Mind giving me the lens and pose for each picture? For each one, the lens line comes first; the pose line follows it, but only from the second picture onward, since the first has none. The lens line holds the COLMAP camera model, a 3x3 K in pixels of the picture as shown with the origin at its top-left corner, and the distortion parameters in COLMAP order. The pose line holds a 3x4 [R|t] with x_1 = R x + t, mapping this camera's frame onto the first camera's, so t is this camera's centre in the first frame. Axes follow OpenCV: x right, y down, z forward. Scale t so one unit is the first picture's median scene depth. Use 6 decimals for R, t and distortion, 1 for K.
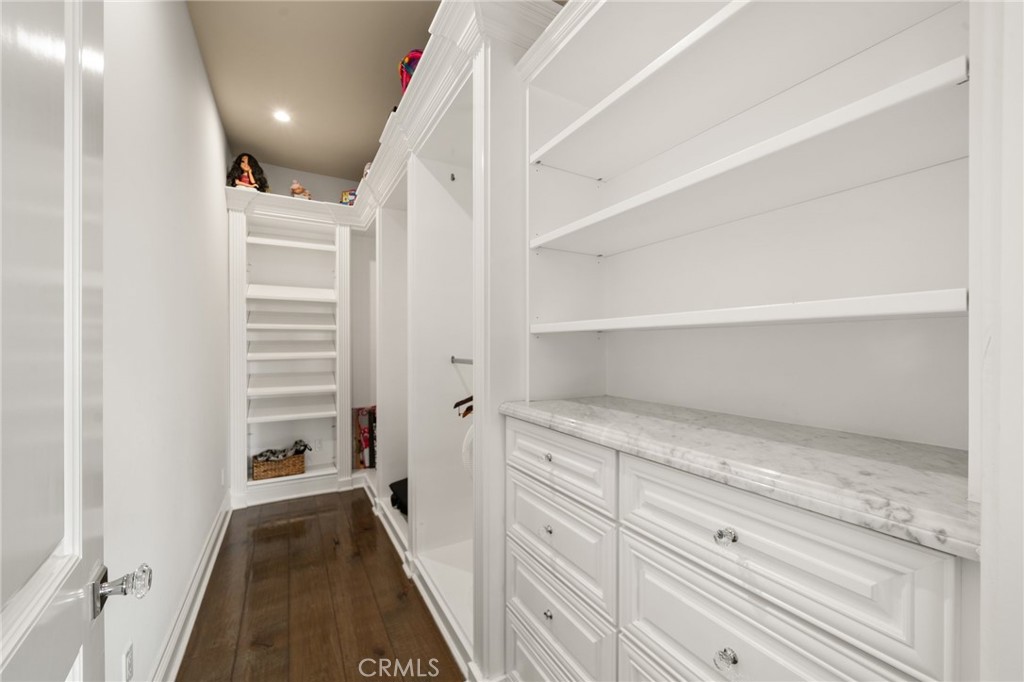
lens RADIAL K [[397.5, 0, 510.9], [0, 397.5, 343.9], [0, 0, 1]] dist [-0.001830, -0.000244]
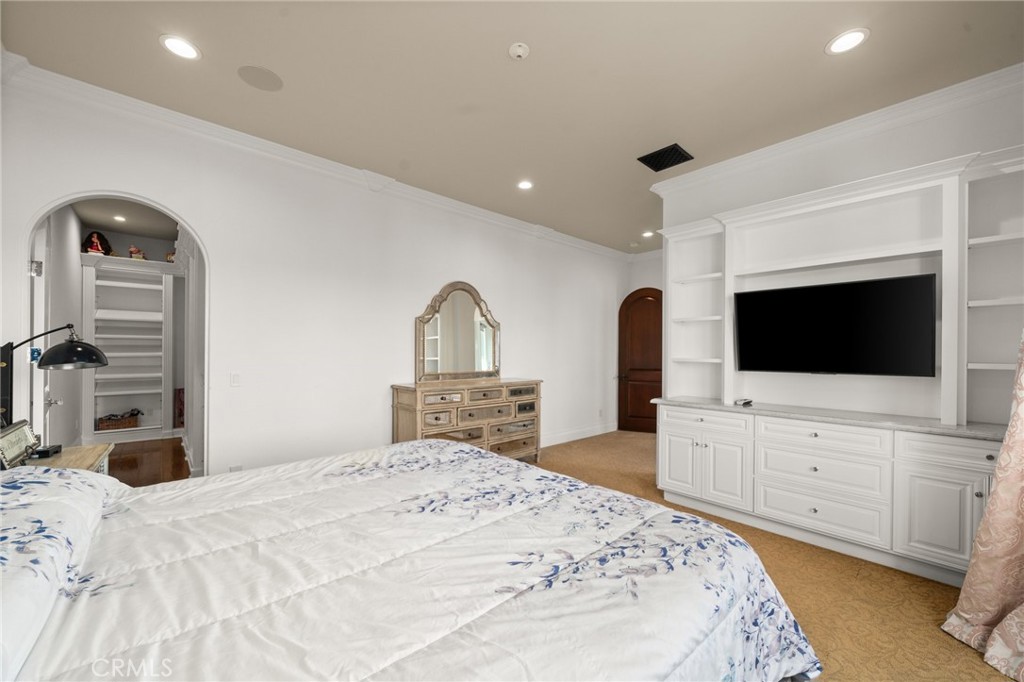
lens RADIAL K [[397.5, 0, 512.9], [0, 397.5, 343.0], [0, 0, 1]] dist [-0.001830, -0.000244]
pose [[0.975580, -0.001565, 0.219637, 0.613008], [0.005130, 0.999864, -0.015663, 0.015025], [-0.219583, 0.016408, 0.975456, -0.908359]]
